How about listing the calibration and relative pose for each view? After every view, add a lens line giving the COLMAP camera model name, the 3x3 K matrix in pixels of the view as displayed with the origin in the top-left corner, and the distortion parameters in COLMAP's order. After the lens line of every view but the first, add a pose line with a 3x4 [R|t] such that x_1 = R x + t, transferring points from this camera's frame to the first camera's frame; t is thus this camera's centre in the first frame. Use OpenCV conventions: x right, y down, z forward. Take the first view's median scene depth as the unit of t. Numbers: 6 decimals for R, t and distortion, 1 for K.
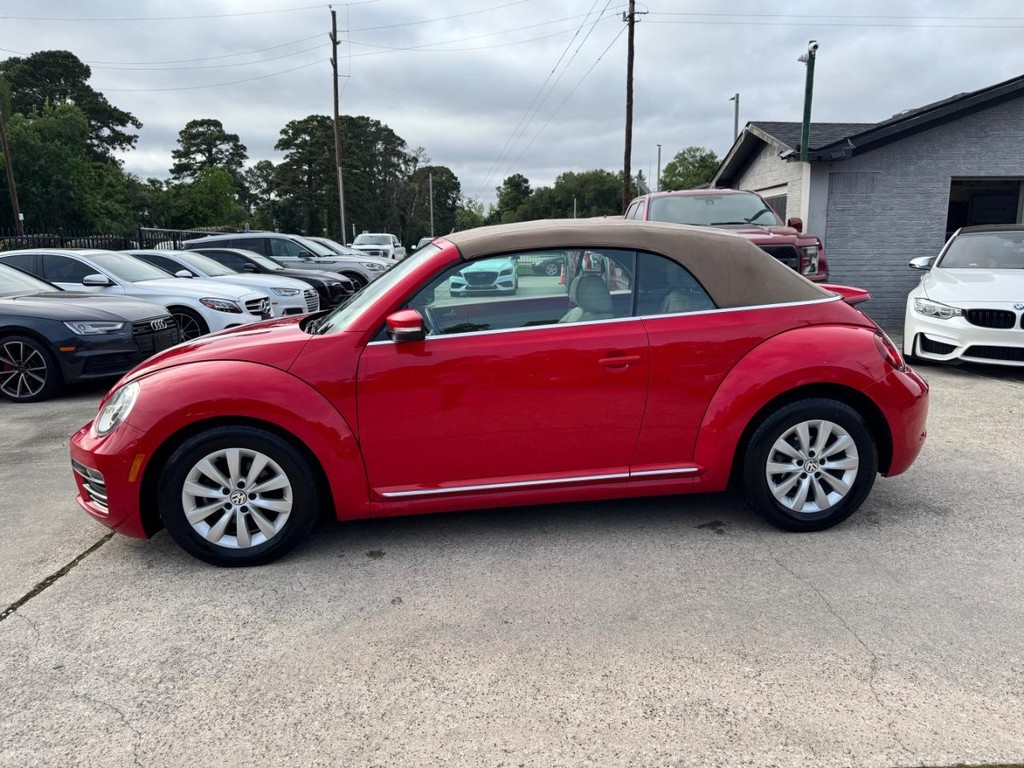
lens RADIAL K [[726.2, 0, 521.7], [0, 726.2, 388.8], [0, 0, 1]] dist [0.012897, -0.019358]
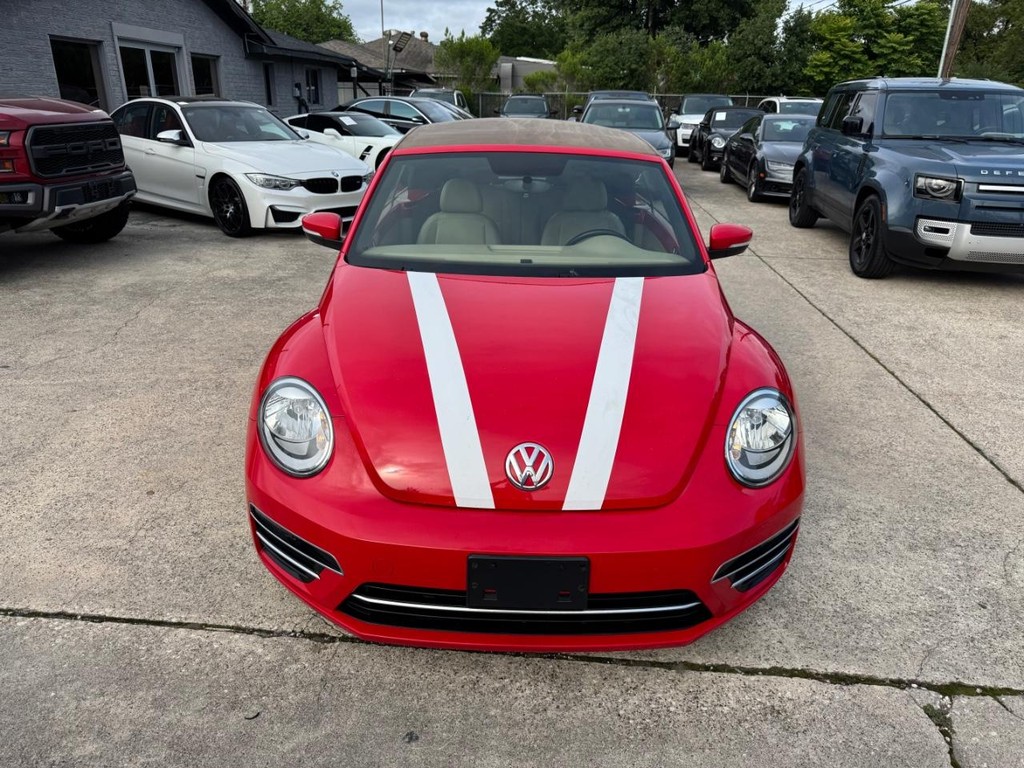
lens RADIAL K [[726.2, 0, 517.0], [0, 726.2, 382.2], [0, 0, 1]] dist [0.012897, -0.019358]
pose [[0.112538, -0.347575, 0.930874, -0.353447], [0.169459, 0.929815, 0.326692, -0.083110], [-0.979091, 0.120980, 0.163539, 0.324610]]
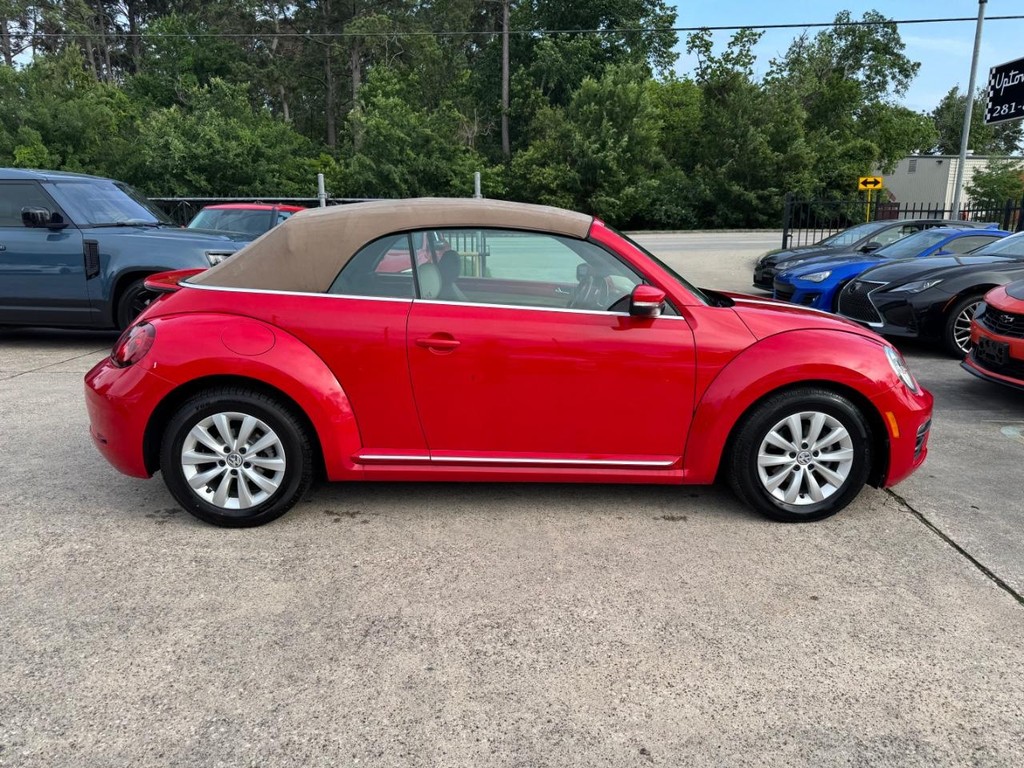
lens RADIAL K [[726.2, 0, 510.7], [0, 726.2, 379.6], [0, 0, 1]] dist [0.012897, -0.019358]
pose [[-0.997393, -0.004929, 0.071996, -0.027969], [0.024454, 0.915552, 0.401455, -0.147287], [-0.067894, 0.402169, -0.913045, 0.728766]]
